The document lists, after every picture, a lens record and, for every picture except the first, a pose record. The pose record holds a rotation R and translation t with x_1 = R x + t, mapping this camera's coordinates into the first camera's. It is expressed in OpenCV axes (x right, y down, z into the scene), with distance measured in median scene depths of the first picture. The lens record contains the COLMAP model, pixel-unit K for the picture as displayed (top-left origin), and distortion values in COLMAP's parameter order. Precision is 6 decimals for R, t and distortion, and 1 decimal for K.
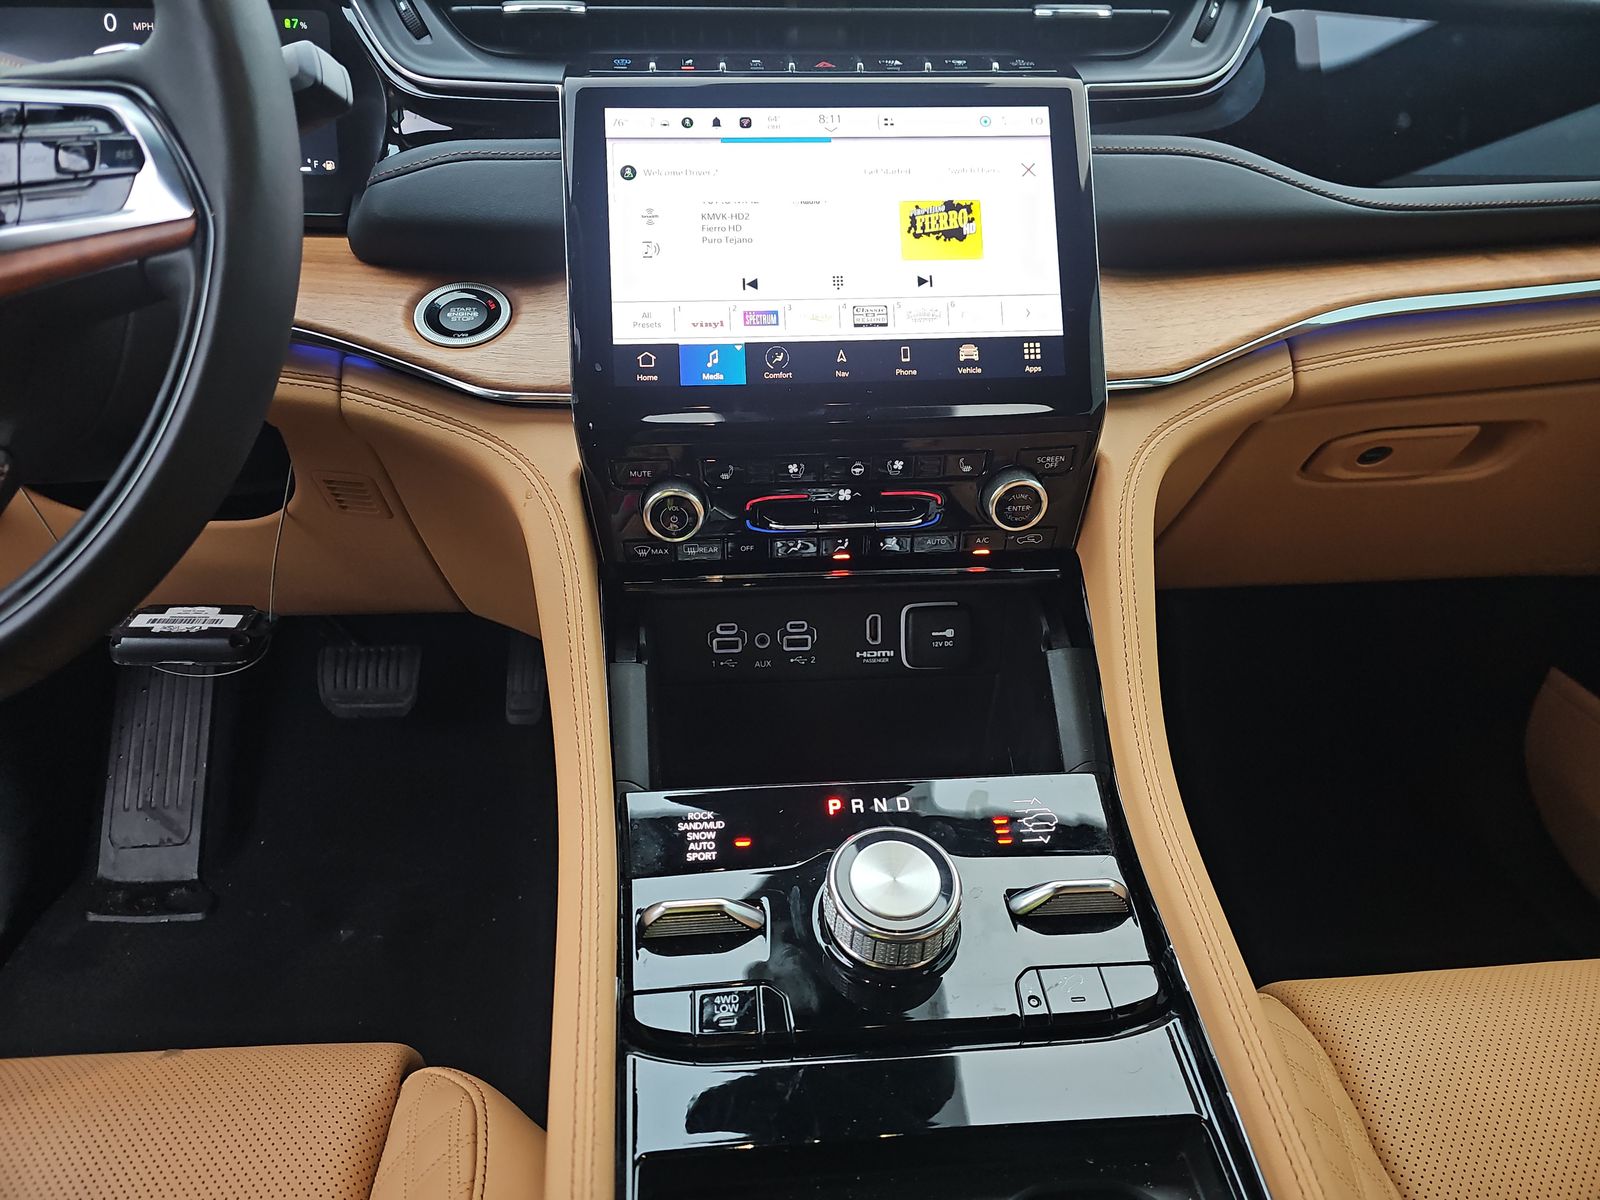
lens RADIAL K [[1070.0, 0, 796.0], [0, 1070.0, 607.1], [0, 0, 1]] dist [-0.005658, -0.002437]
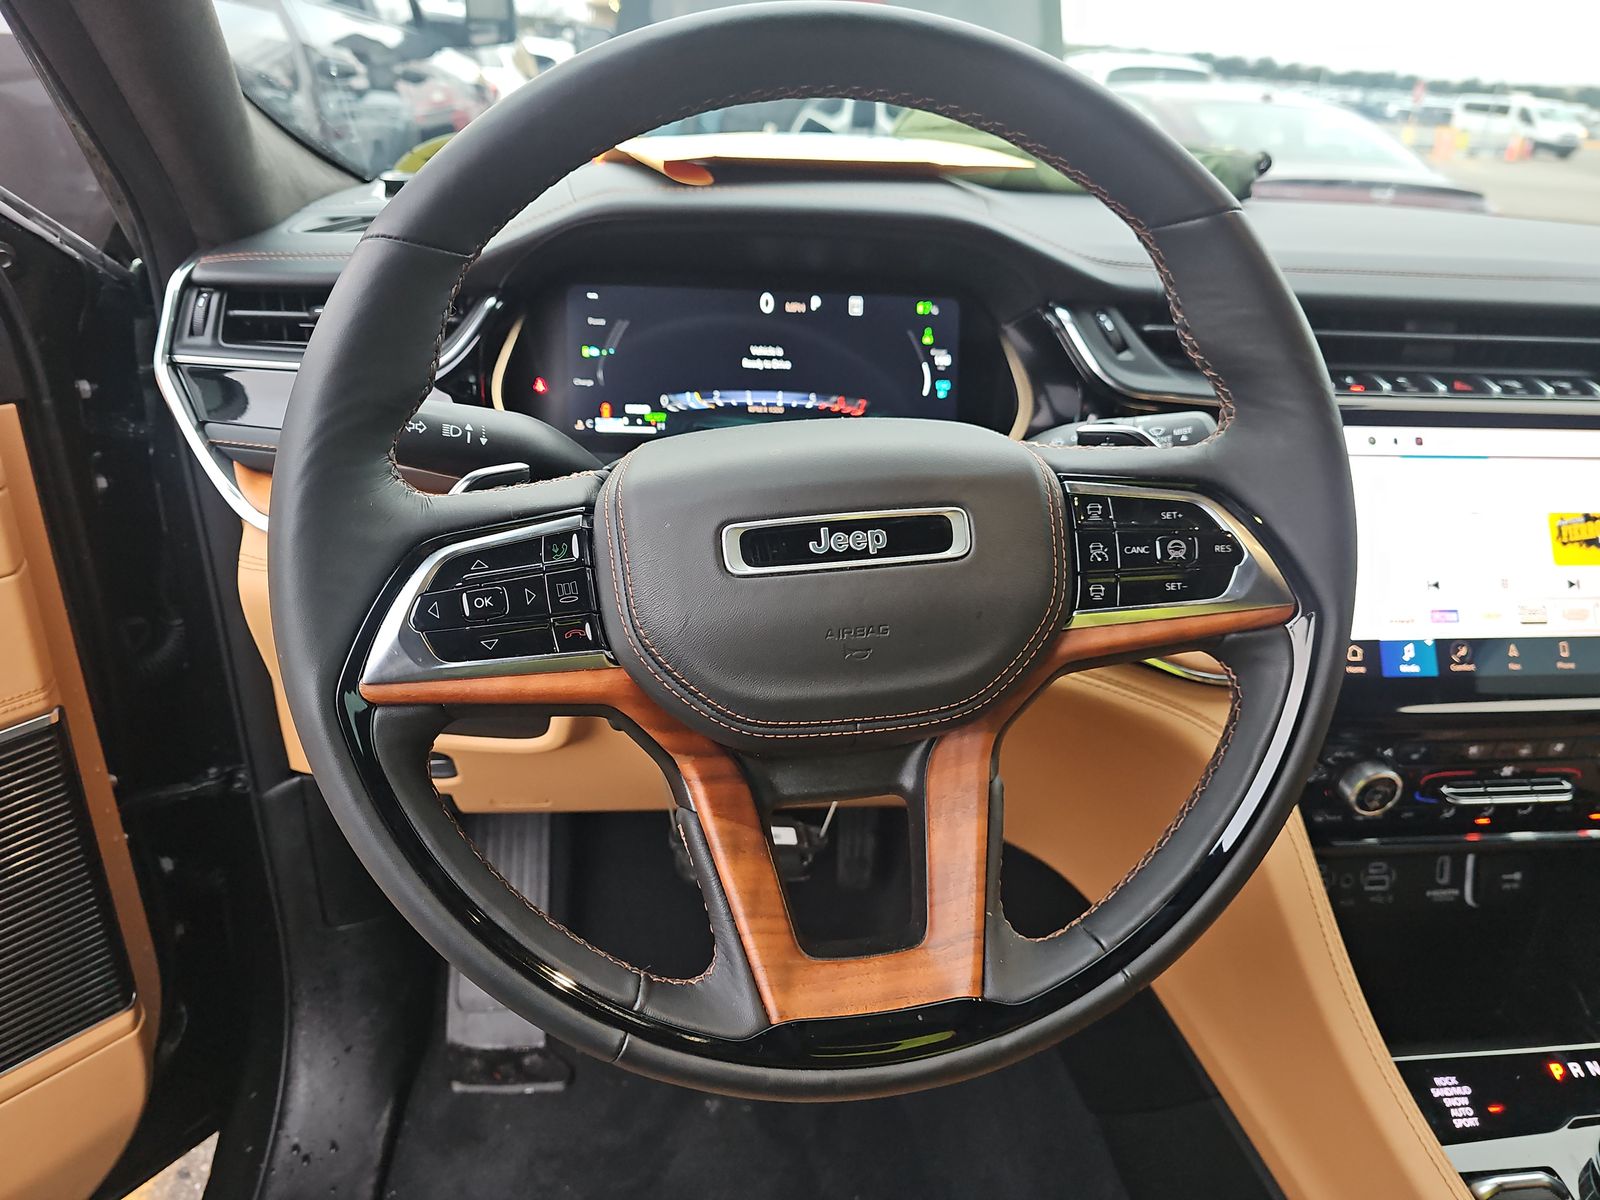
lens RADIAL K [[1070.0, 0, 803.3], [0, 1070.0, 600.2], [0, 0, 1]] dist [-0.005658, -0.002437]
pose [[0.999005, 0.026216, 0.036075, -0.732477], [-0.023230, 0.996456, -0.080849, -0.175959], [-0.038067, 0.079931, 0.996073, -0.094433]]
